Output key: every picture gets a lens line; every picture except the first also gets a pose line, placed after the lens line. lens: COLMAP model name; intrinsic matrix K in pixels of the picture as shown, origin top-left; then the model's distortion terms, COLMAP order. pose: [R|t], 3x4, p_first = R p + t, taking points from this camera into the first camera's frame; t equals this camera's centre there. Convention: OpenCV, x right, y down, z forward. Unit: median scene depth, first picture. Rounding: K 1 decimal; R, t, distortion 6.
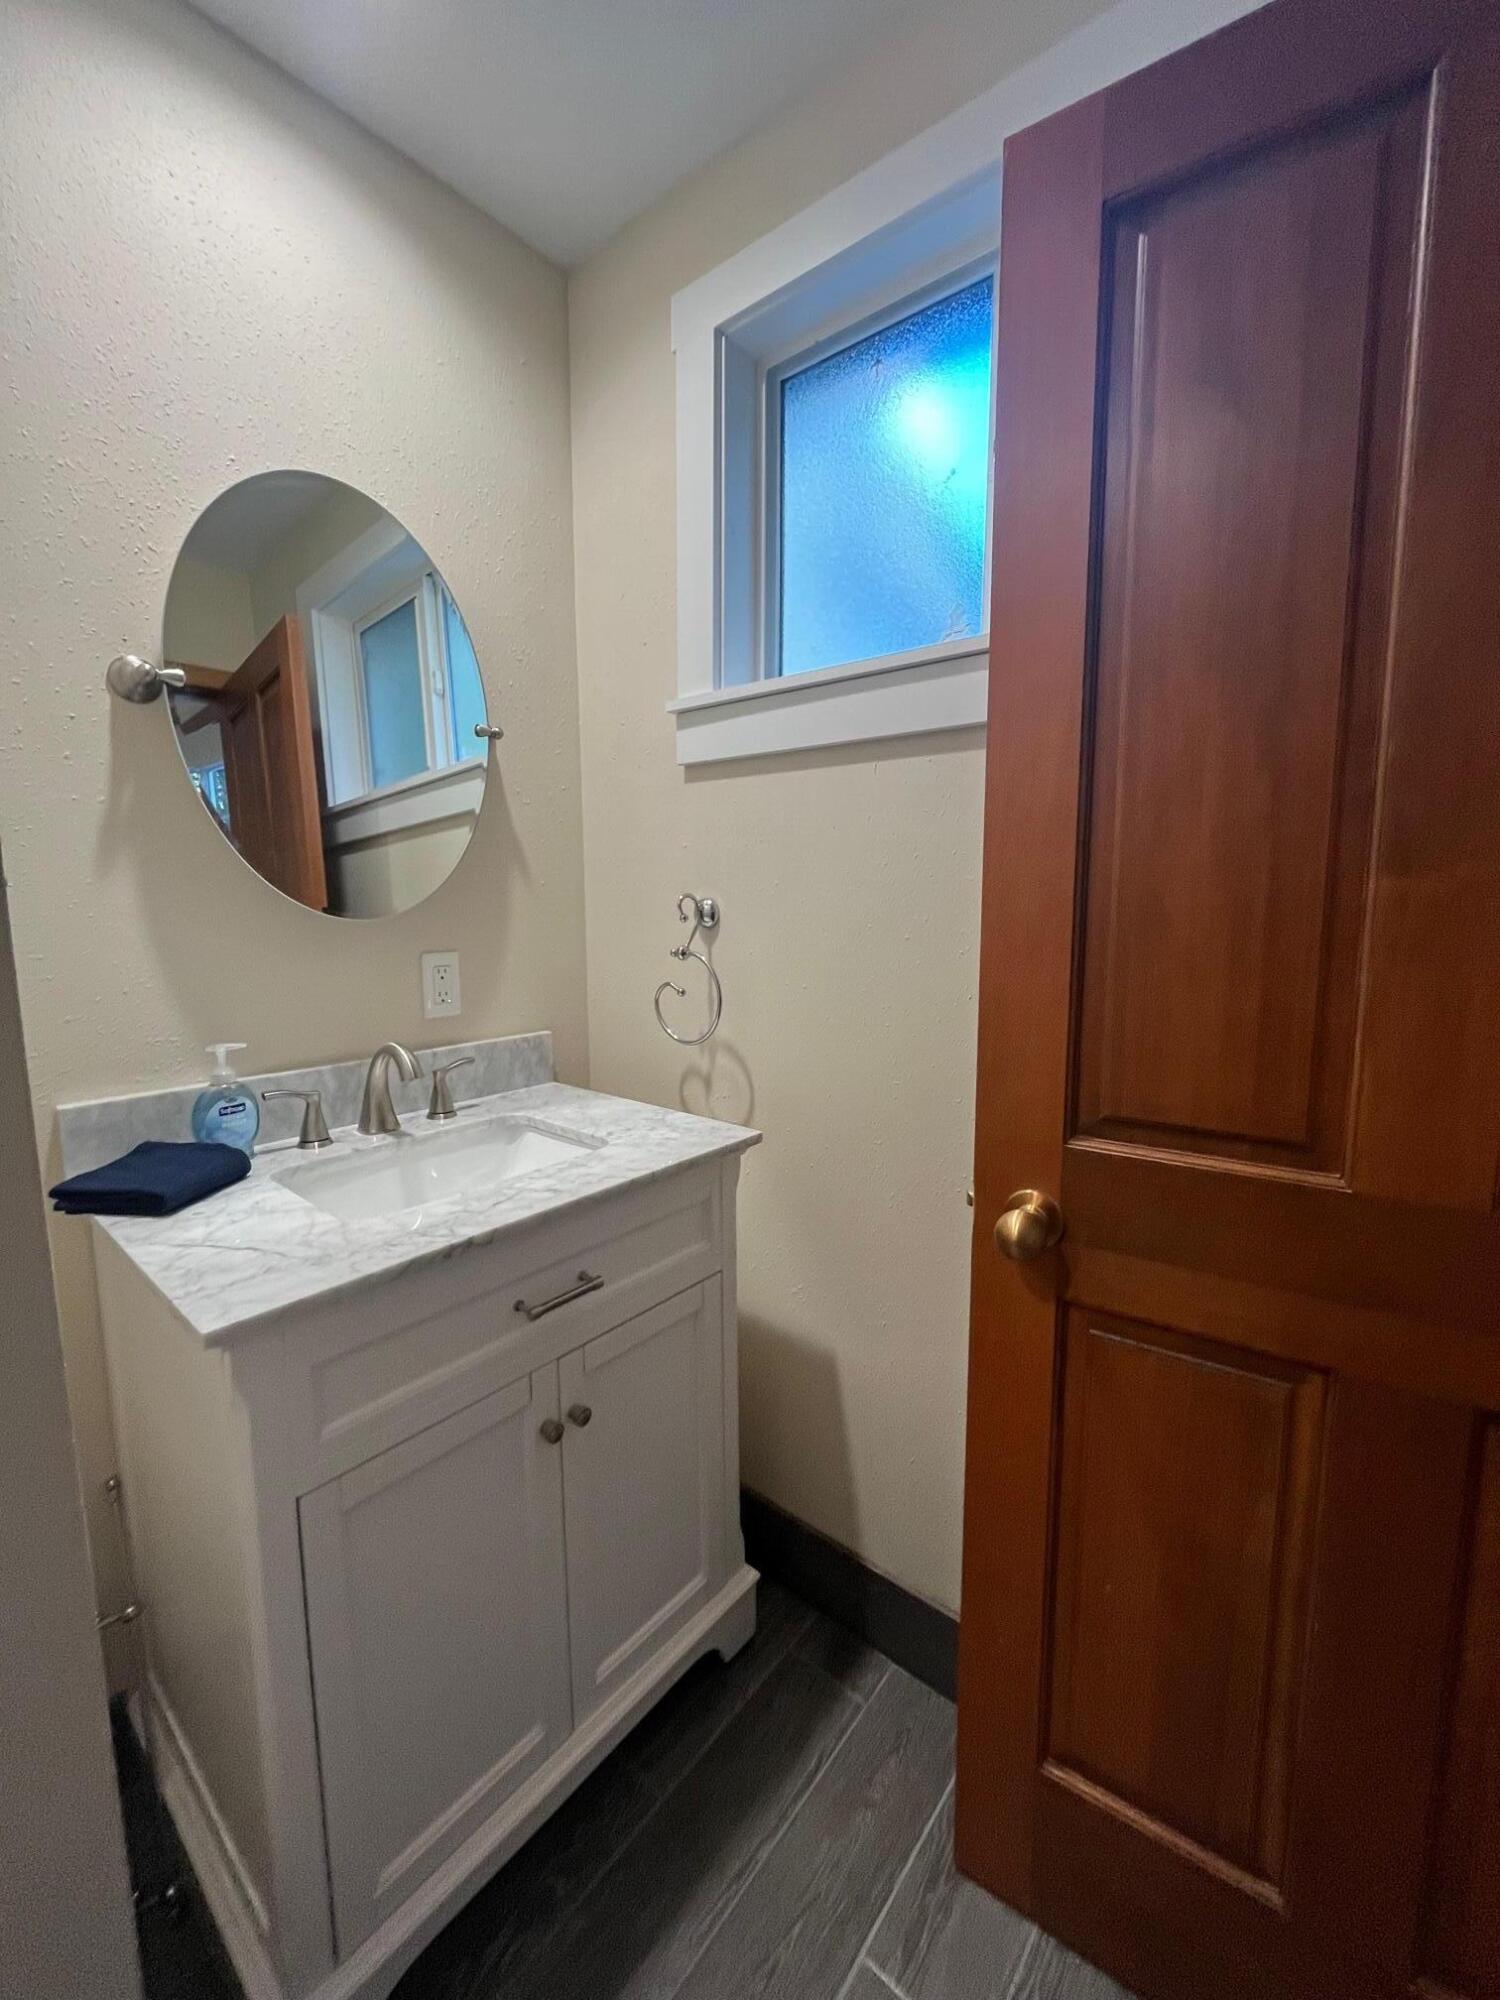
lens RADIAL K [[799.8, 0, 749.0], [0, 799.8, 990.8], [0, 0, 1]] dist [-0.005675, 0.000334]
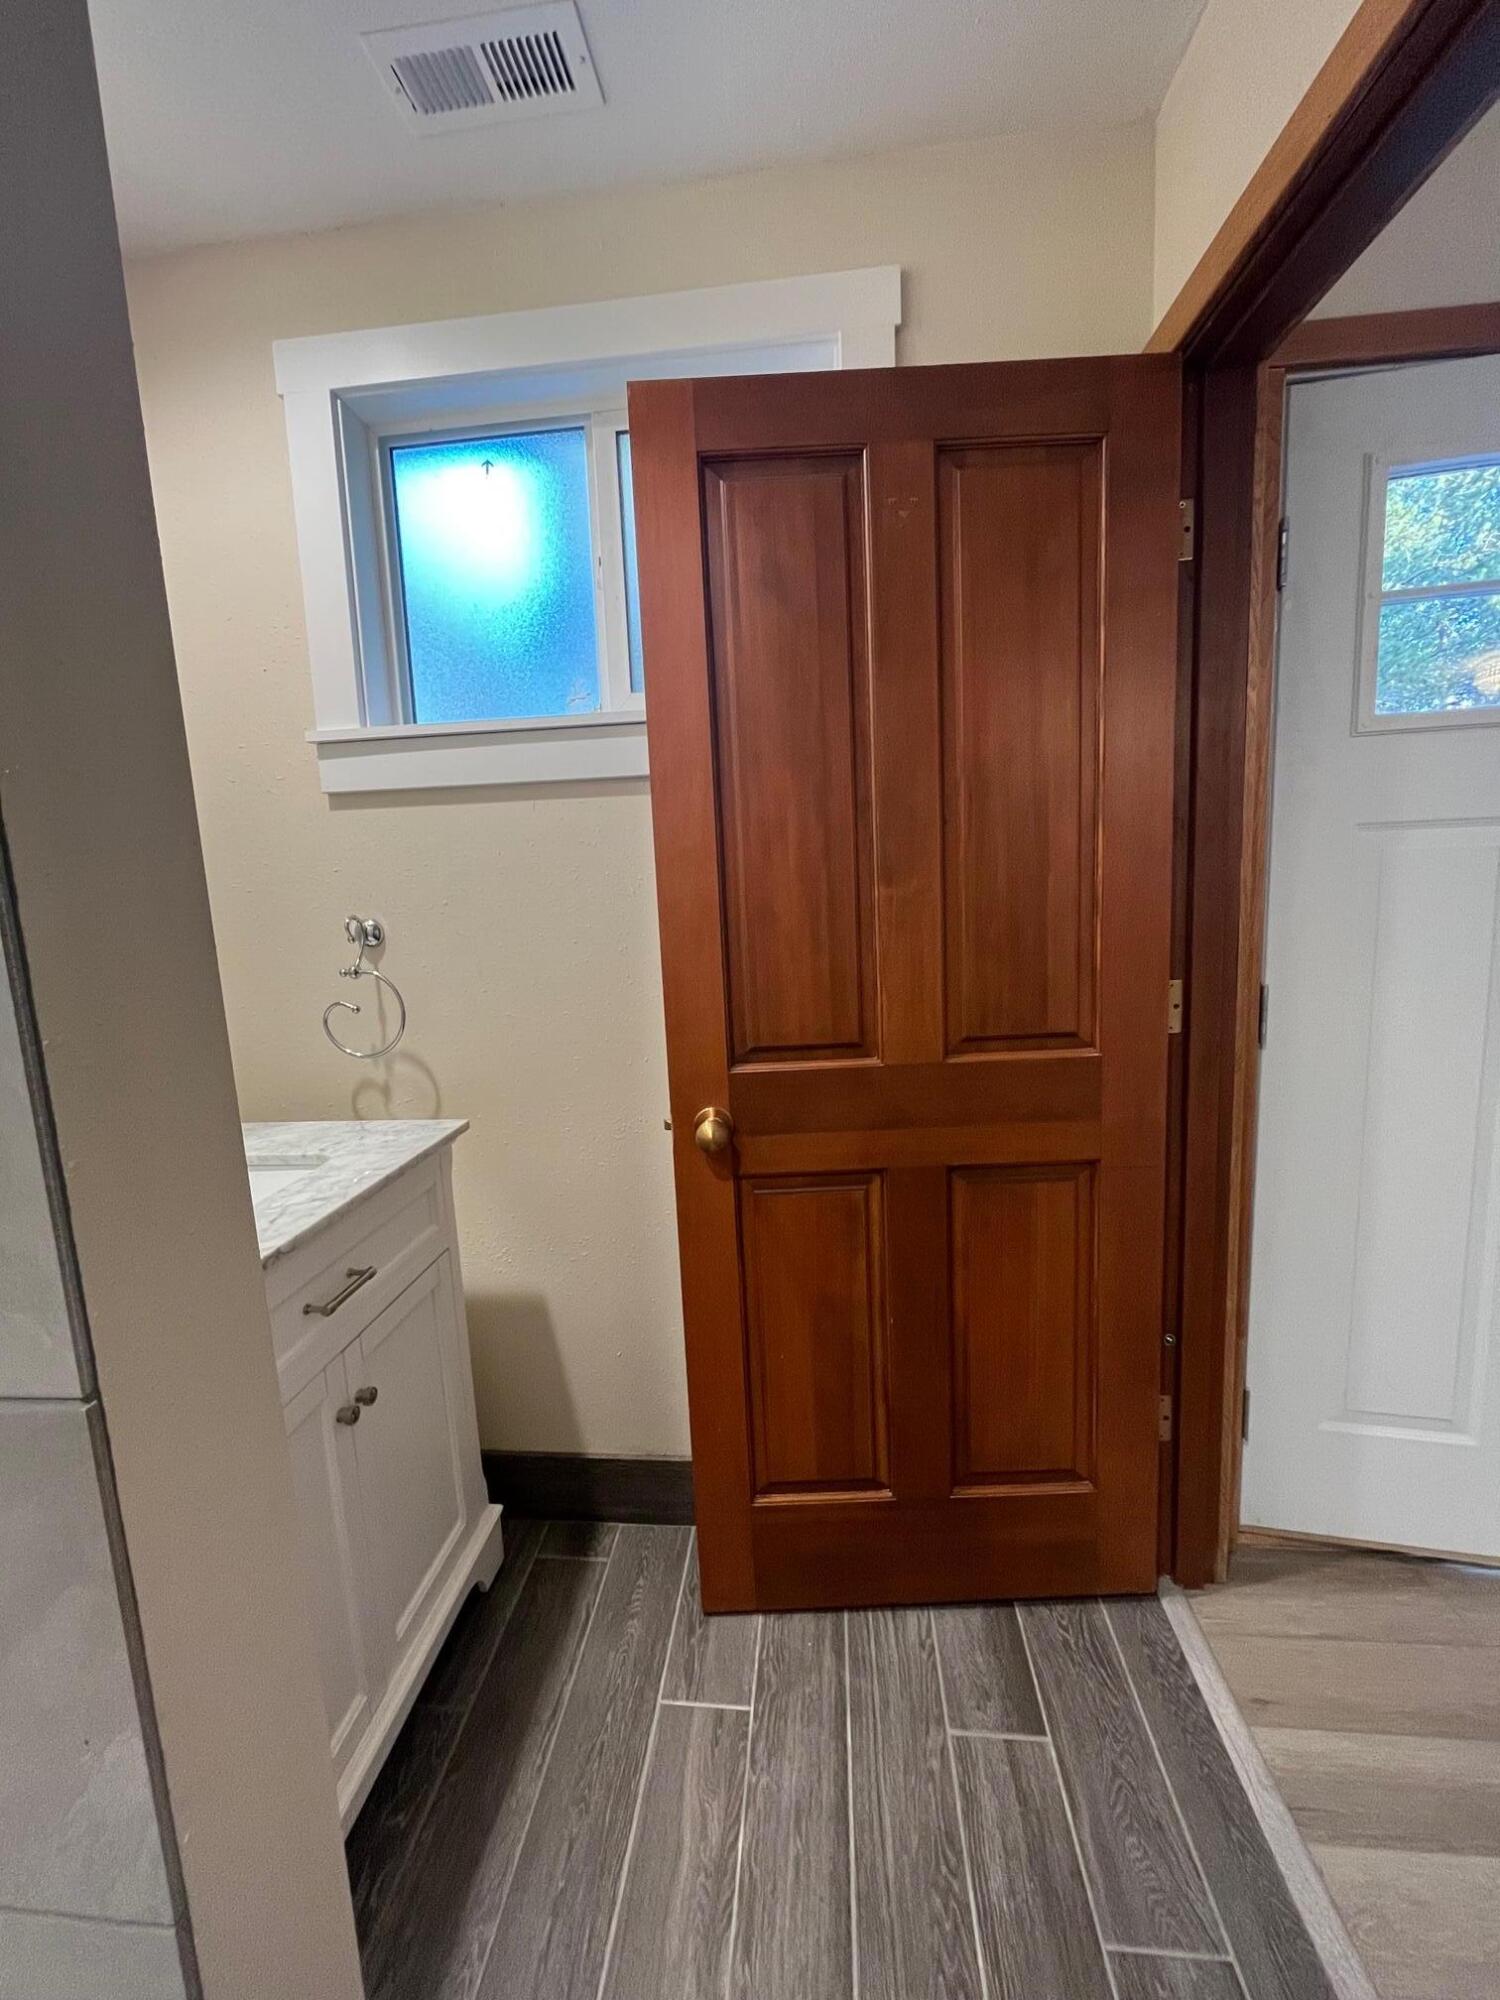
lens RADIAL K [[799.8, 0, 750.6], [0, 799.8, 995.0], [0, 0, 1]] dist [-0.005675, 0.000334]
pose [[0.825749, -0.114551, 0.552283, -0.303905], [0.110343, 0.993048, 0.040991, -0.004287], [-0.553139, 0.027093, 0.832648, -0.213581]]
